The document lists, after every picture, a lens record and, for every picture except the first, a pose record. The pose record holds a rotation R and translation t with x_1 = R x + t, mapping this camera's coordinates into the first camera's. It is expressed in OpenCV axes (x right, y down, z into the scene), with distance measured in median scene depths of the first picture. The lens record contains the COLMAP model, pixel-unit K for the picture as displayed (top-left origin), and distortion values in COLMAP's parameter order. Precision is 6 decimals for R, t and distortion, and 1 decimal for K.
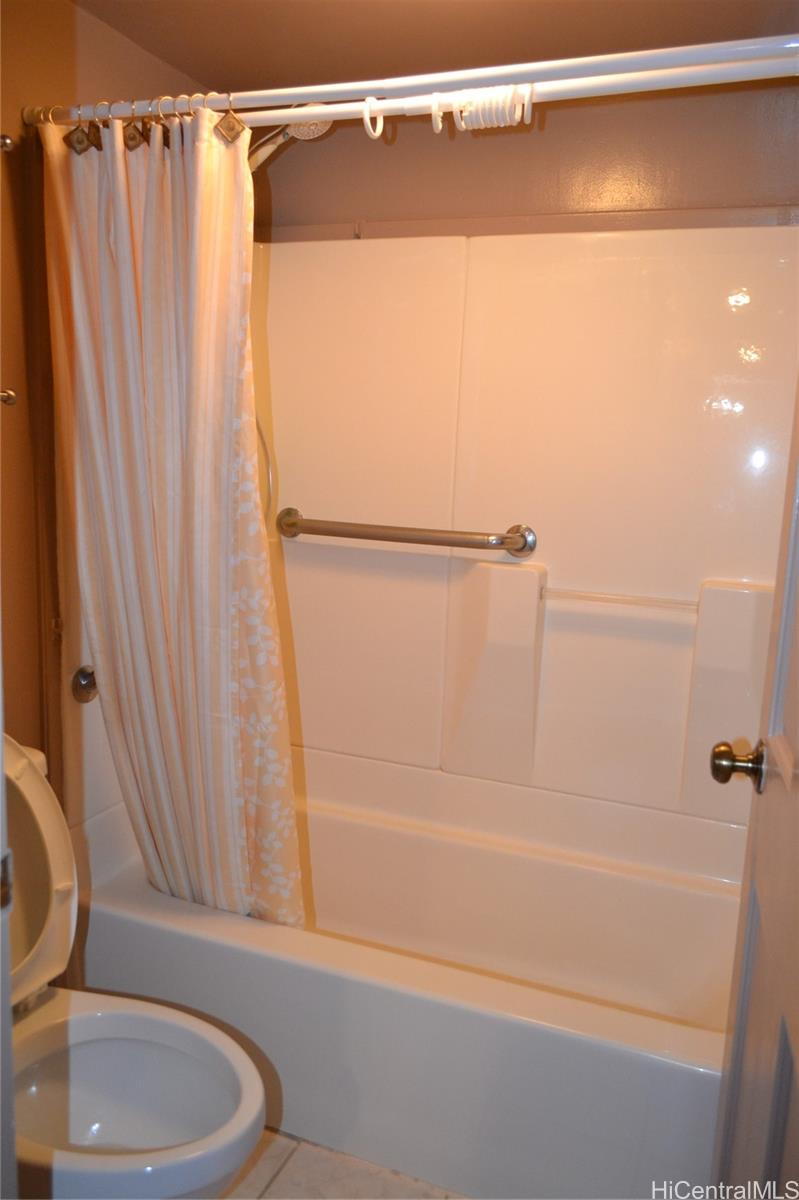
lens RADIAL K [[950.6, 0, 399.5], [0, 950.6, 600.0], [0, 0, 1]] dist [-0.006704, 0.000424]
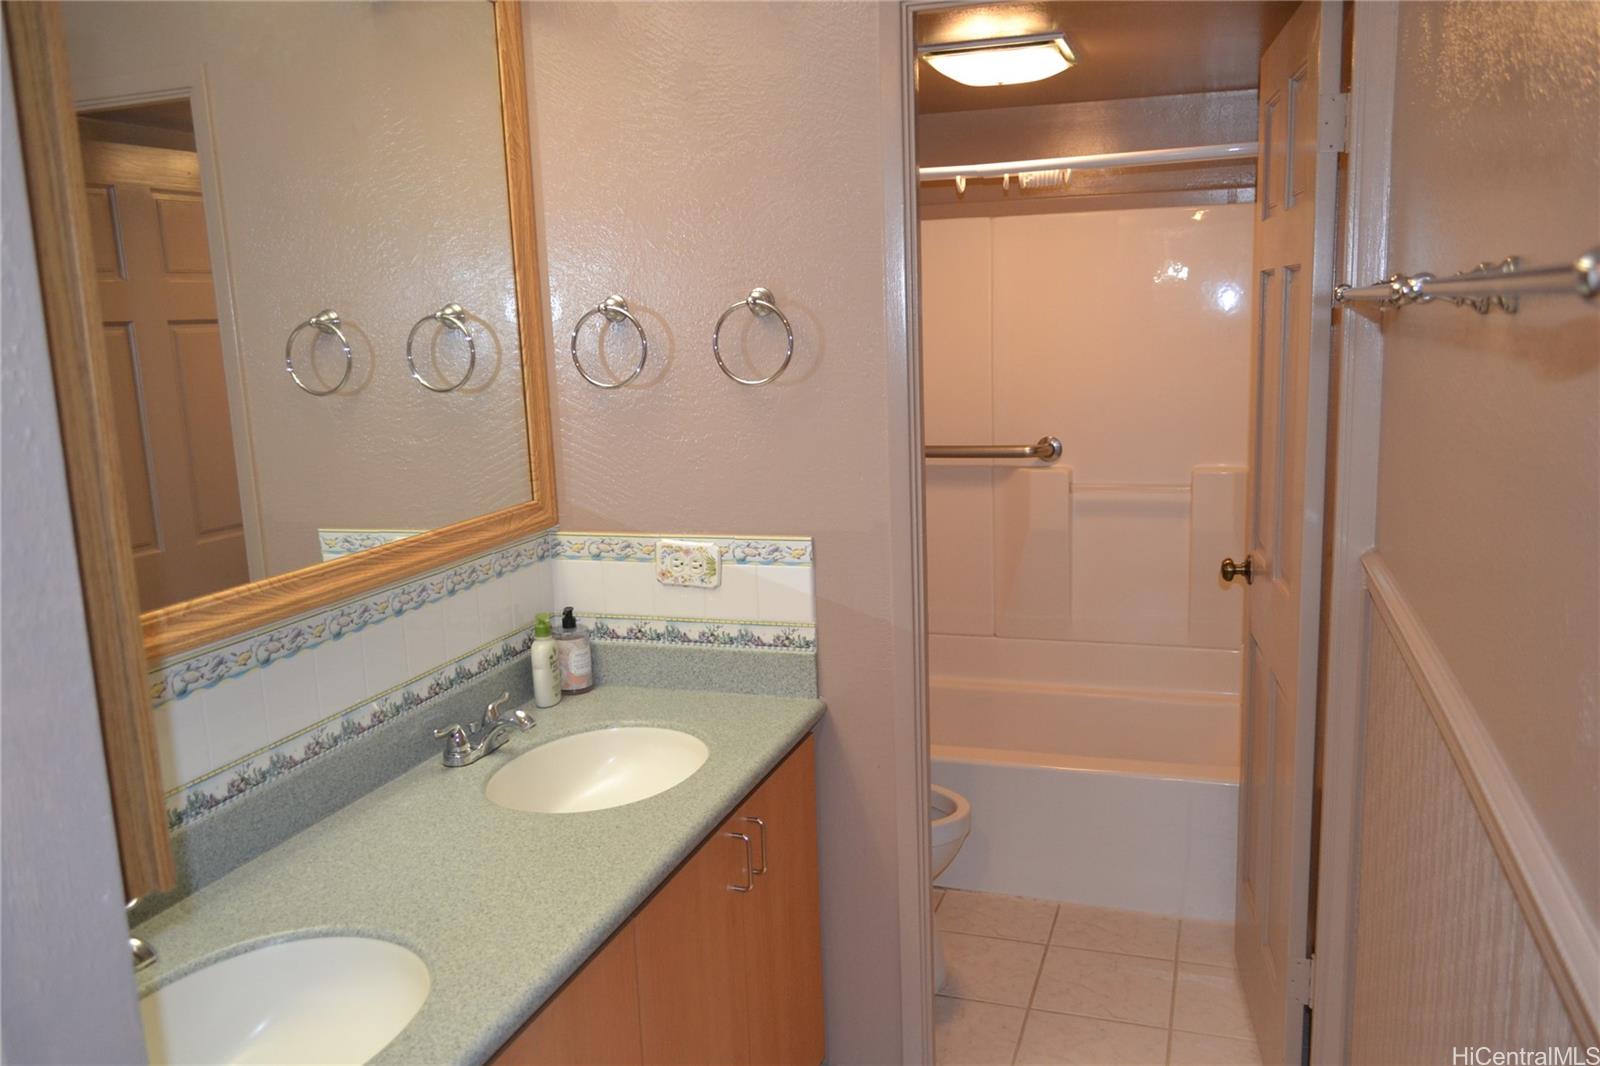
lens RADIAL K [[1267.5, 0, 800.0], [0, 1267.5, 533.0], [0, 0, 1]] dist [-0.006704, 0.000424]
pose [[0.995545, -0.083975, 0.042864, -0.297927], [0.083734, 0.996461, 0.007397, 0.010426], [-0.043333, -0.003775, 0.999054, -0.717419]]
